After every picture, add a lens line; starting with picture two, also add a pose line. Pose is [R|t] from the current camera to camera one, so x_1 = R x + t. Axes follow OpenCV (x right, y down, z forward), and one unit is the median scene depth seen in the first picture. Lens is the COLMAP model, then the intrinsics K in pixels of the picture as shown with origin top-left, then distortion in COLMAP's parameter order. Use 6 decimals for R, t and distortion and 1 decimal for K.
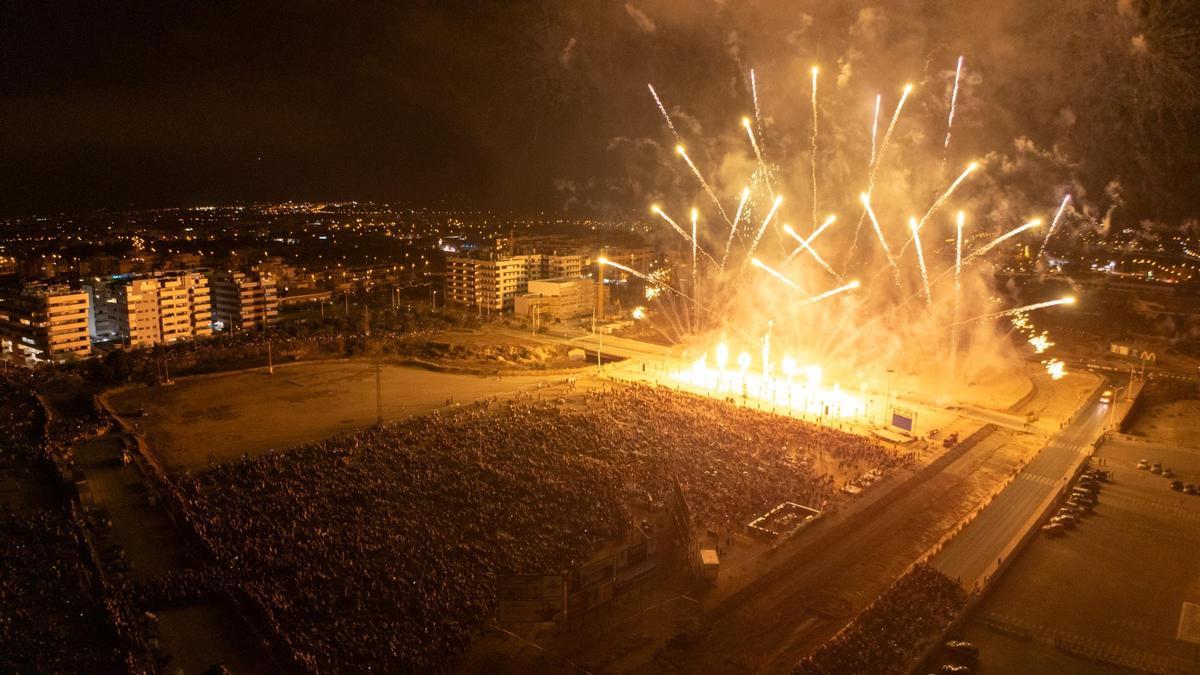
lens RADIAL K [[738.7, 0, 602.9], [0, 738.7, 338.5], [0, 0, 1]] dist [-0.190880, 0.028539]
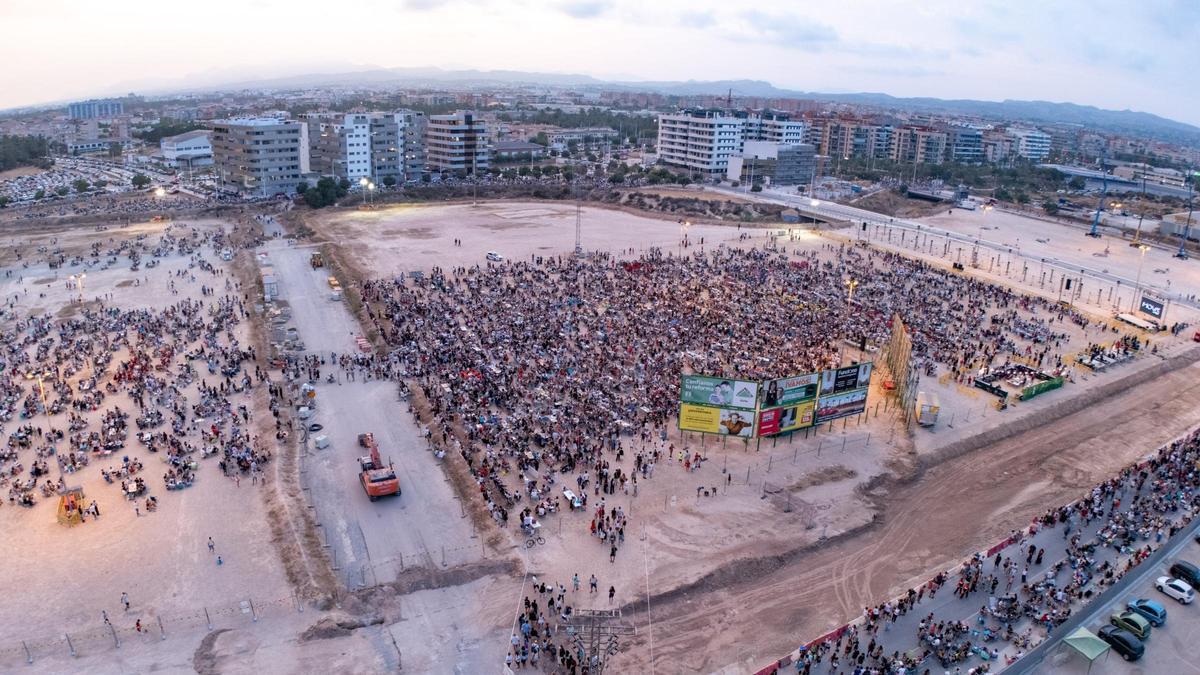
lens RADIAL K [[737.9, 0, 600.6], [0, 737.9, 336.0], [0, 0, 1]] dist [-0.185974, 0.021052]
pose [[0.957139, 0.111391, -0.267352, -0.003354], [-0.072219, 0.985716, 0.152144, 0.058577], [0.280481, -0.126315, 0.951512, 0.048583]]
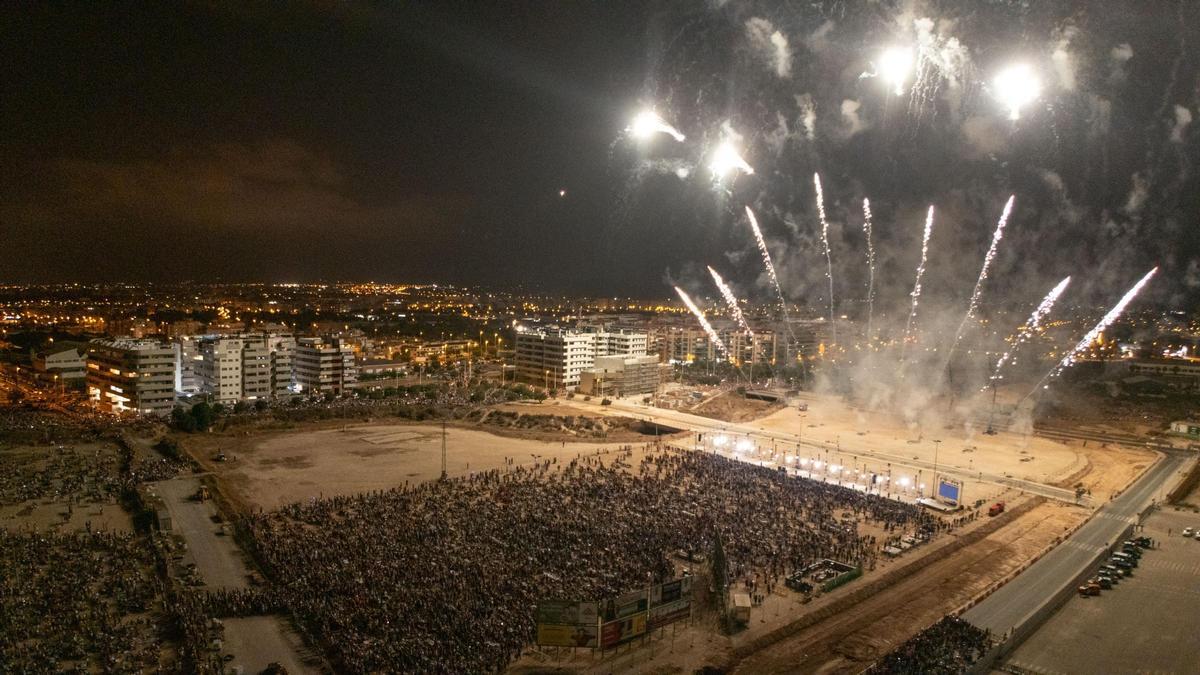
lens RADIAL K [[736.6, 0, 603.4], [0, 736.6, 339.6], [0, 0, 1]] dist [-0.184991, 0.022629]
pose [[0.994912, 0.019539, -0.098836, 0.018939], [-0.030912, 0.992897, -0.114890, 0.023789], [0.095889, 0.117361, 0.988449, -0.037340]]
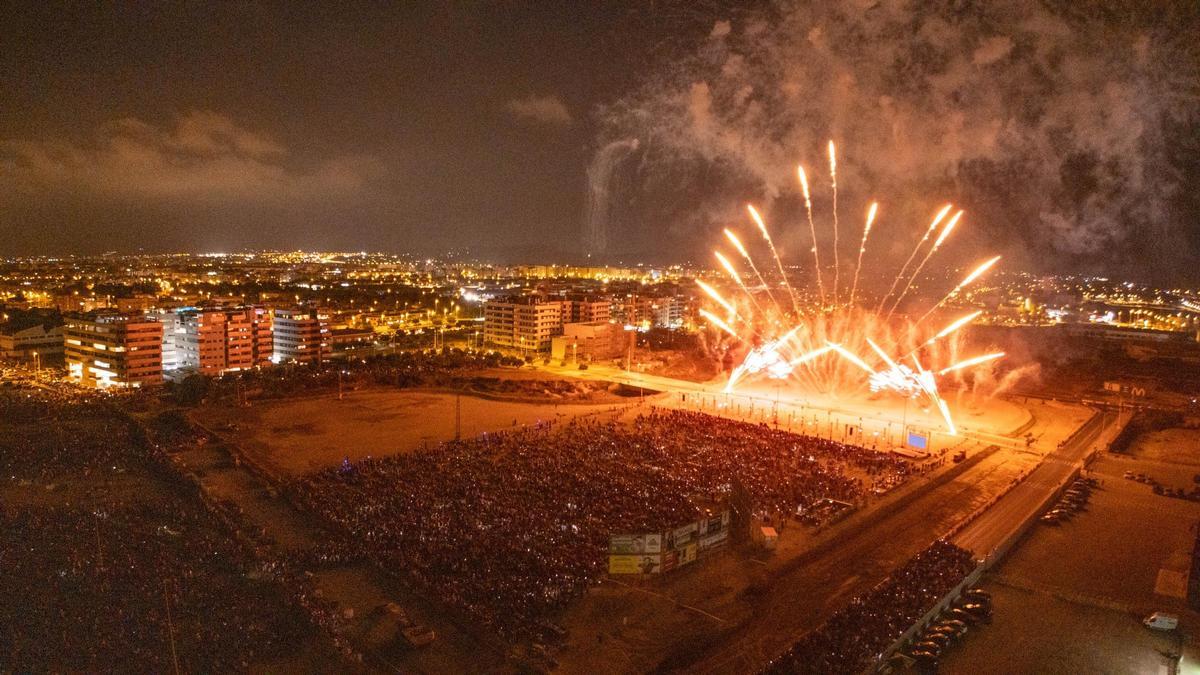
lens RADIAL K [[736.6, 0, 603.4], [0, 736.6, 339.6], [0, 0, 1]] dist [-0.184991, 0.022629]
pose [[0.999921, 0.012041, -0.003476, -0.059263], [-0.012260, 0.997330, -0.071997, 0.031414], [0.002600, 0.072034, 0.997399, -0.106224]]
